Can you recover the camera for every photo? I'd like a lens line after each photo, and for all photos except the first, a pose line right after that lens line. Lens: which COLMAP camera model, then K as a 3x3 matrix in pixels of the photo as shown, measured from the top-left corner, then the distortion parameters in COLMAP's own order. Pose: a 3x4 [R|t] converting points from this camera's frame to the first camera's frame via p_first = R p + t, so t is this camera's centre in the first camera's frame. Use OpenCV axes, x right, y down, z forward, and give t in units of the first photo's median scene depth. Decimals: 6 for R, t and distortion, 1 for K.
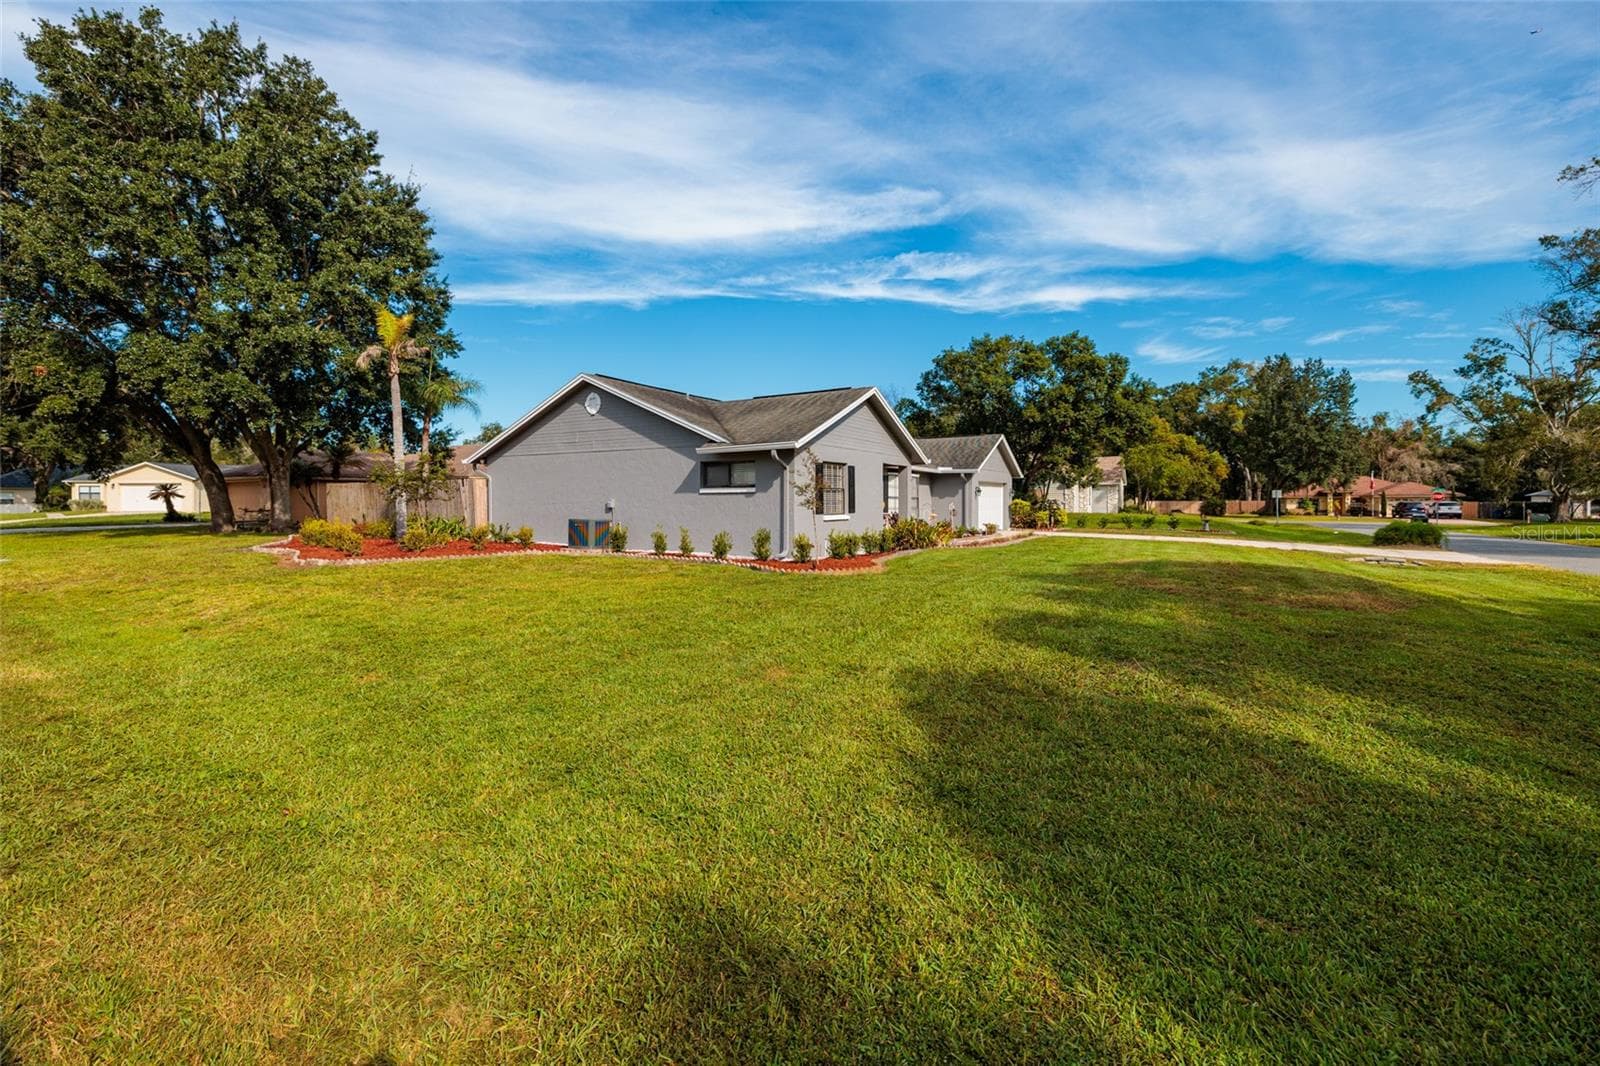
lens RADIAL K [[694.4, 0, 772.2], [0, 694.4, 523.7], [0, 0, 1]] dist [-0.000664, 0.002123]
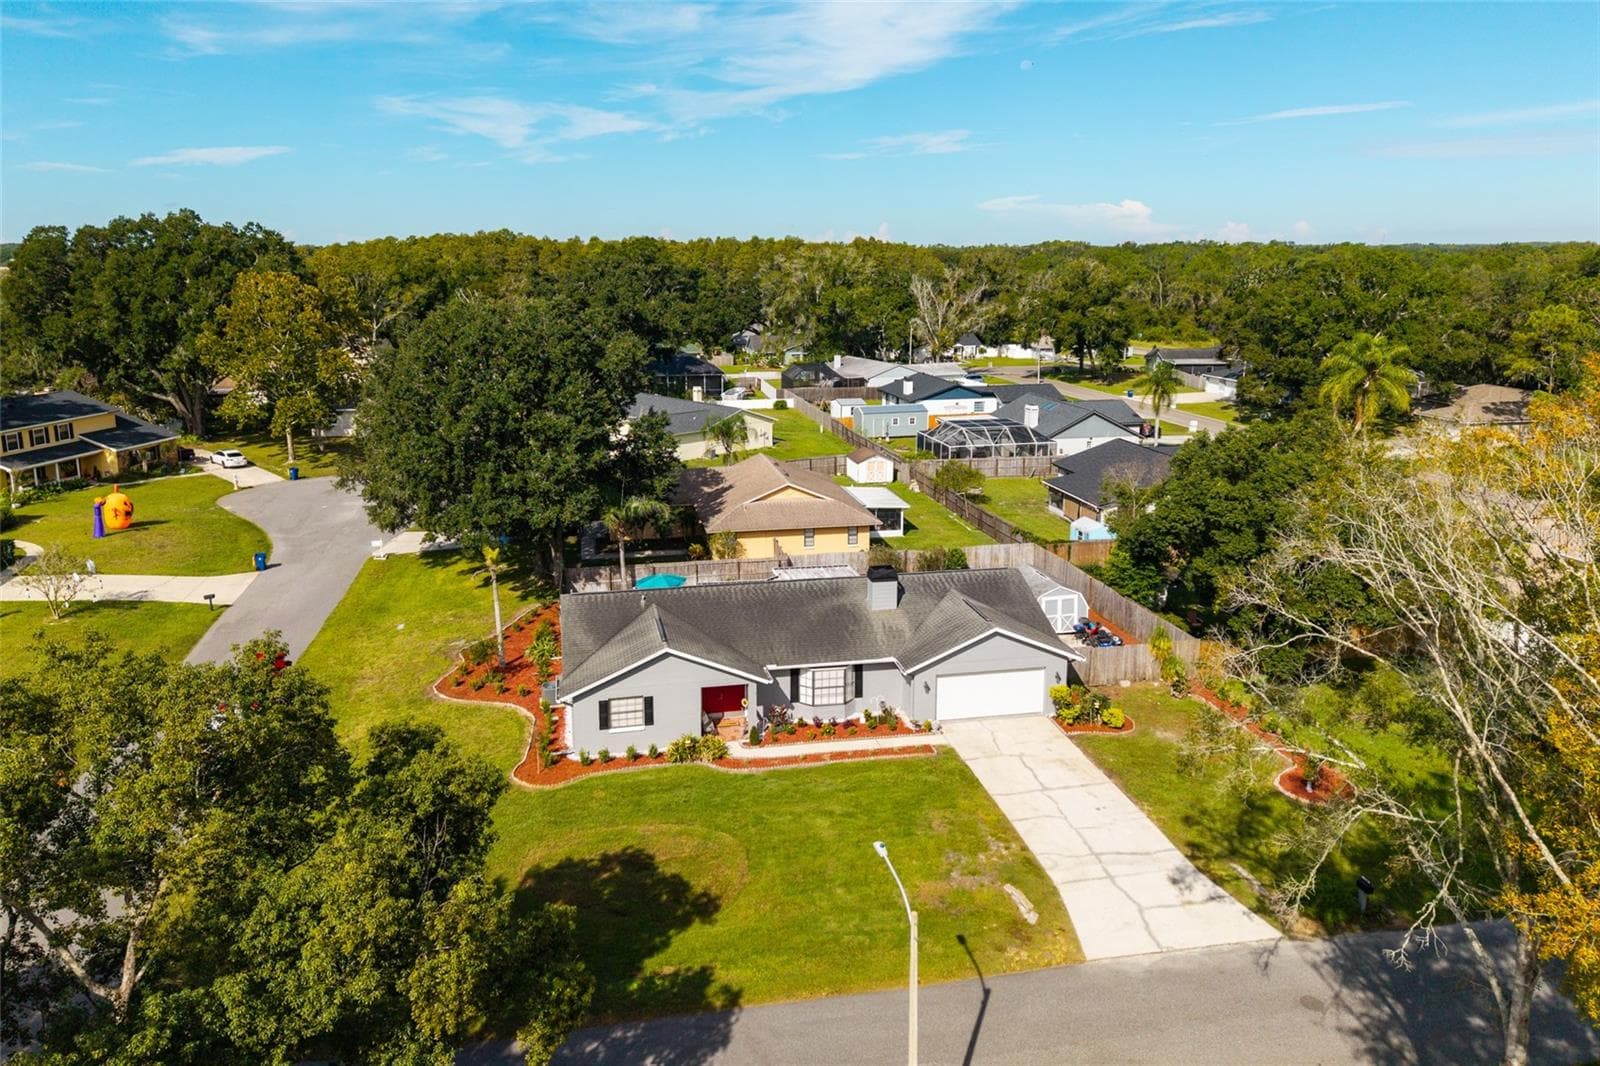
lens RADIAL K [[1152.5, 0, 786.6], [0, 1152.5, 461.6], [0, 0, 1]] dist [0.056743, -0.039609]
pose [[0.687968, 0.142046, -0.711704, 0.968246], [-0.021509, 0.984219, 0.175645, -0.491845], [0.725423, -0.105531, 0.680166, -0.217860]]
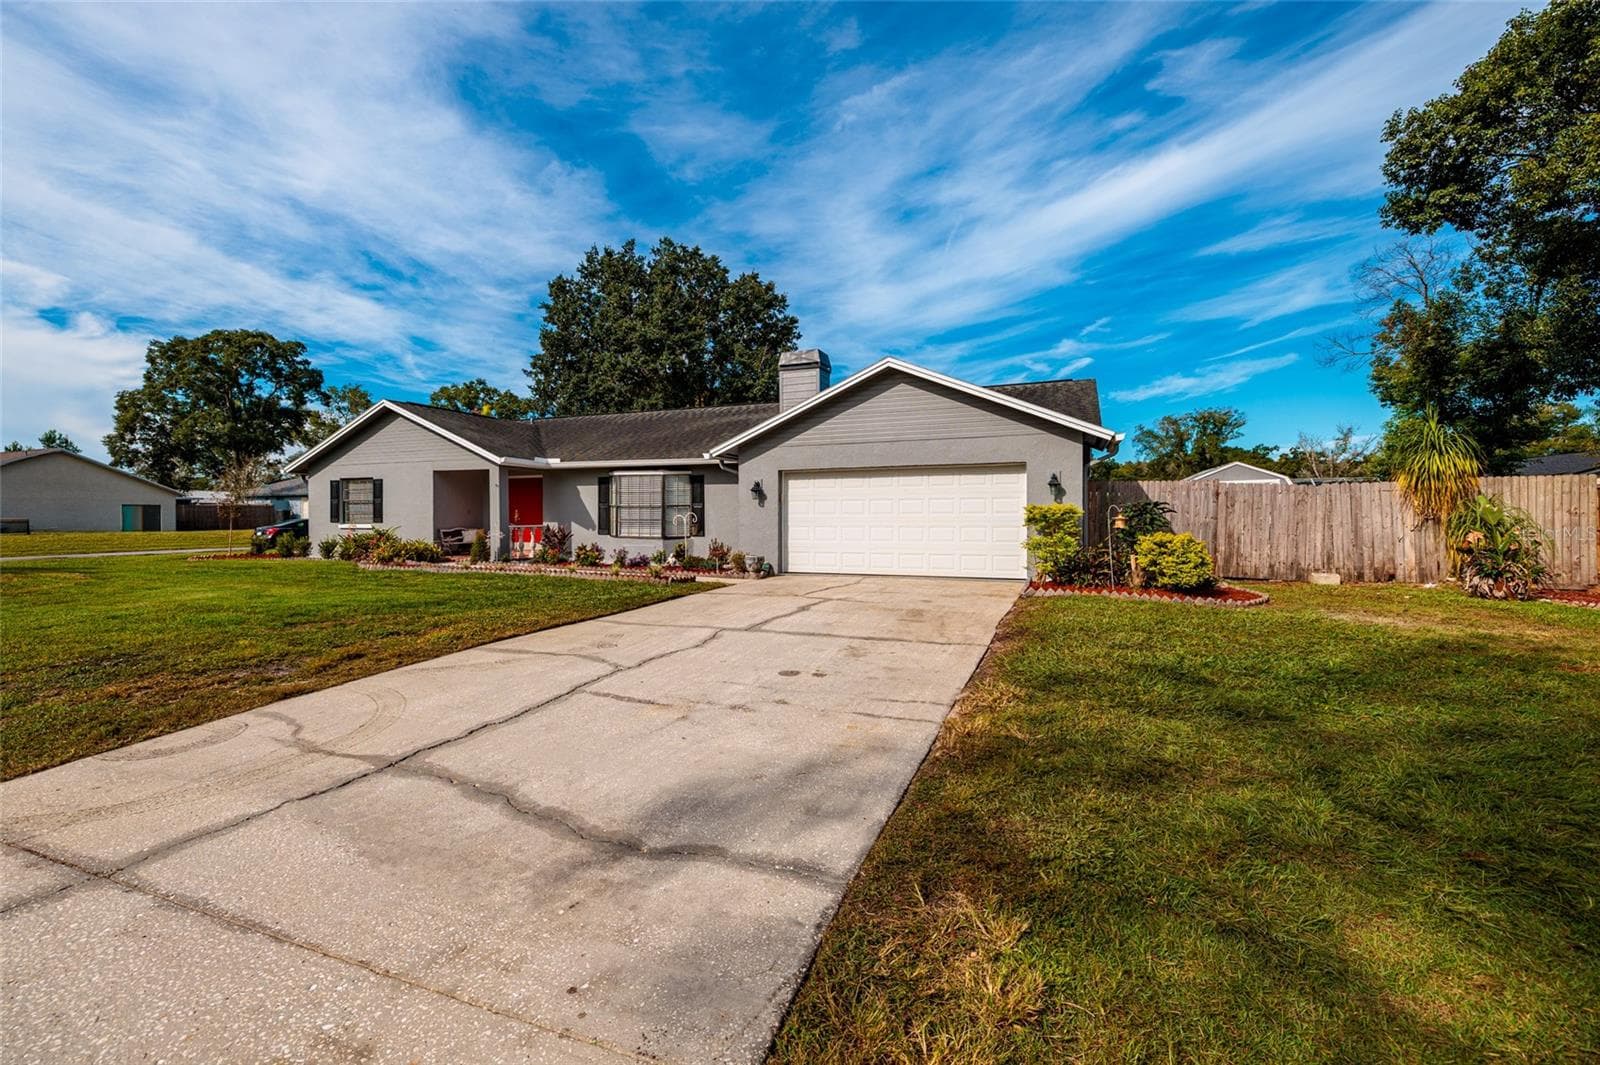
lens RADIAL K [[662.5, 0, 786.0], [0, 662.5, 503.3], [0, 0, 1]] dist [-0.001908, 0.001725]
pose [[0.164170, -0.016536, -0.986294, 0.570735], [-0.028966, 0.999348, -0.021576, -0.019743], [0.986007, 0.032111, 0.163584, 0.678501]]
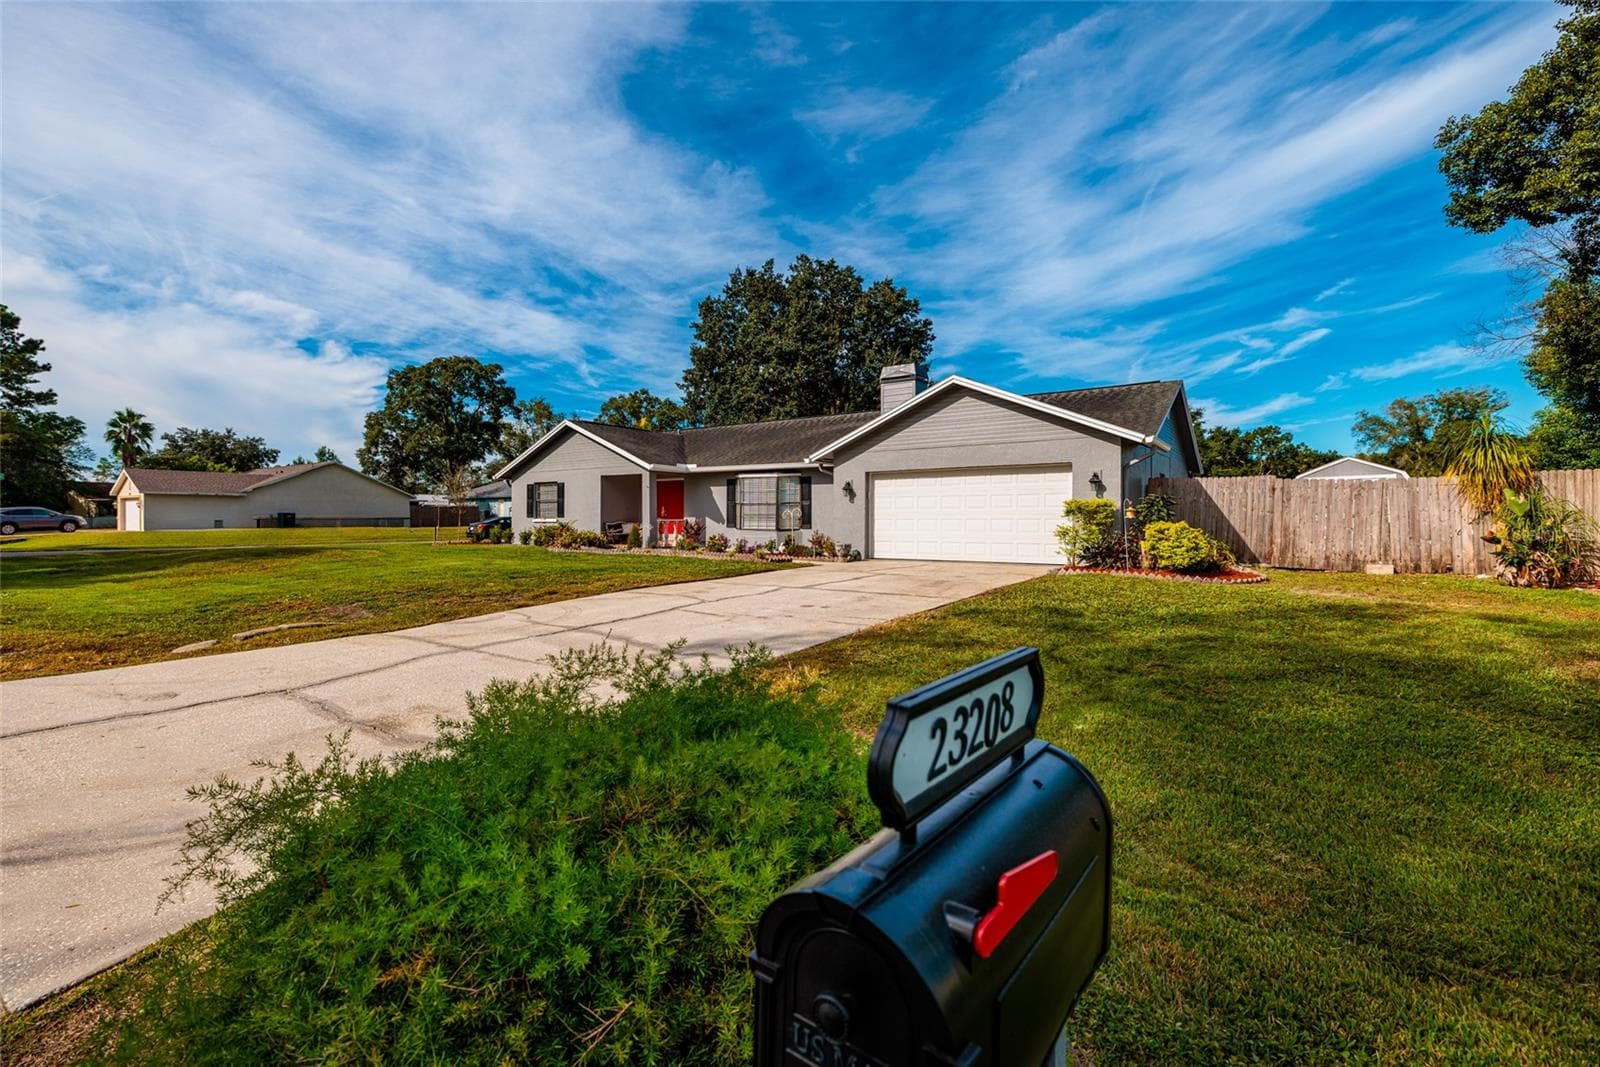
lens RADIAL K [[712.5, 0, 783.8], [0, 712.5, 491.2], [0, 0, 1]] dist [0.006683, -0.002033]
pose [[-0.077891, -0.037255, -0.996266, 0.678486], [-0.031837, 0.998885, -0.034864, -0.015226], [0.996453, 0.029003, -0.078990, 0.717976]]
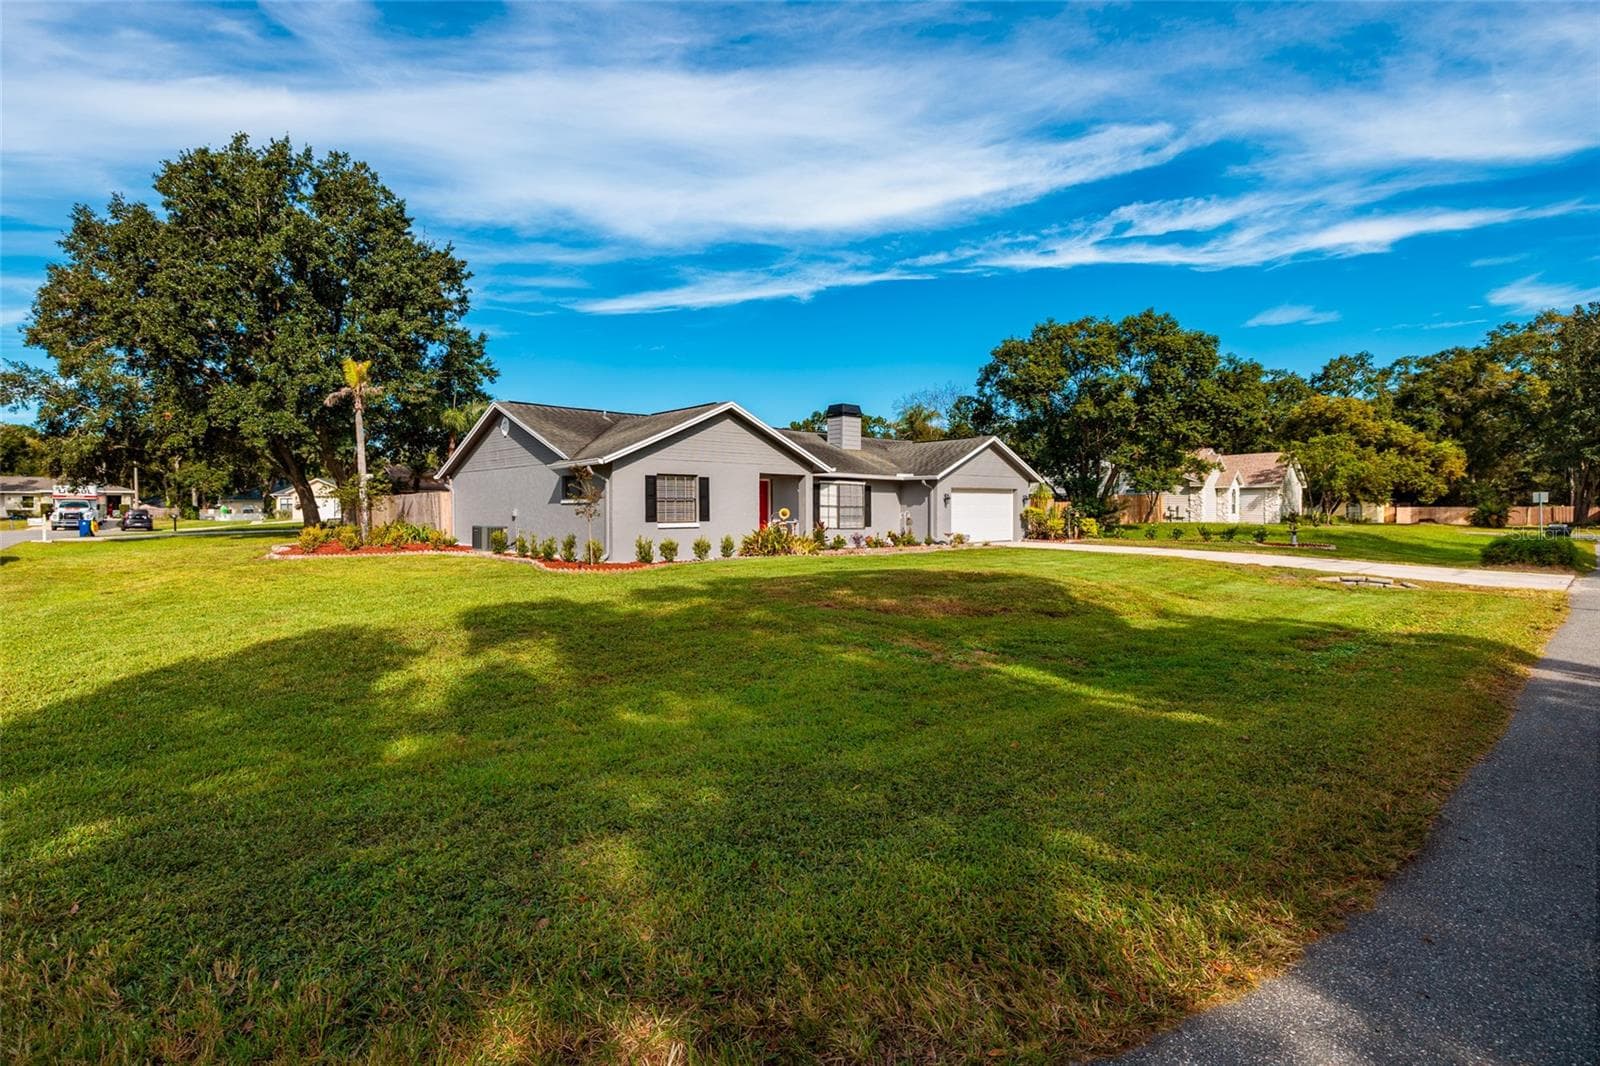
lens RADIAL K [[756.9, 0, 720.5], [0, 756.9, 541.6], [0, 0, 1]] dist [0.011455, -0.003281]
pose [[0.951337, 0.010346, -0.307978, 0.232259], [-0.007173, 0.999909, 0.011435, 0.001027], [0.308069, -0.008669, 0.951325, -0.049040]]
